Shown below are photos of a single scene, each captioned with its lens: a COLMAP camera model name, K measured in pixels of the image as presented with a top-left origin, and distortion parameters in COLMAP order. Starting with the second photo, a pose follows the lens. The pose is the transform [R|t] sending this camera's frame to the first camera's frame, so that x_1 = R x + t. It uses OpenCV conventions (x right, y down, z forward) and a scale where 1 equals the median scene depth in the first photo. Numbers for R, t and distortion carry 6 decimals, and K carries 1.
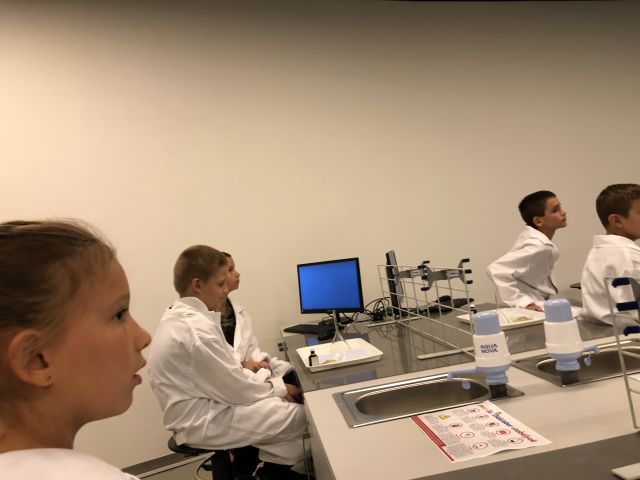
lens RADIAL K [[518.4, 0, 311.7], [0, 518.4, 242.8], [0, 0, 1]] dist [0.001245, -0.014629]
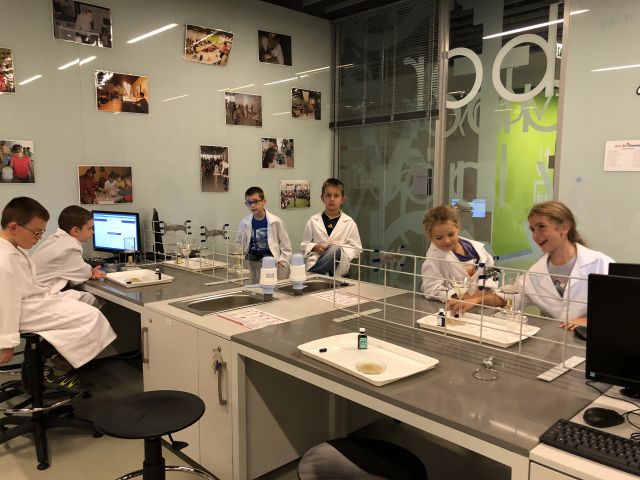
lens RADIAL K [[518.4, 0, 311.7], [0, 518.4, 242.8], [0, 0, 1]] dist [0.001245, -0.014629]
pose [[0.815422, 0.073441, 0.574190, -0.598461], [-0.127415, 0.990364, 0.054273, -0.042841], [-0.564671, -0.117416, 0.816921, -0.614035]]
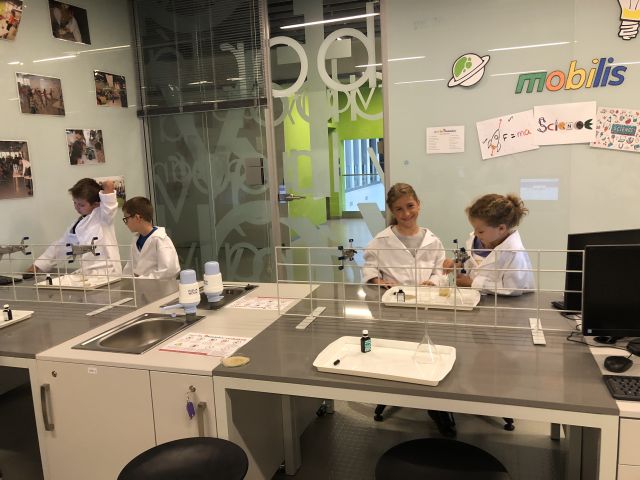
lens RADIAL K [[517.2, 0, 320.0], [0, 517.2, 240.0], [0, 0, 1]] dist [0.004496, -0.015694]
pose [[0.455138, -0.017263, 0.890253, -0.930755], [-0.031882, 0.998855, 0.035669, -0.033669], [-0.889850, -0.044617, 0.454067, -0.030972]]
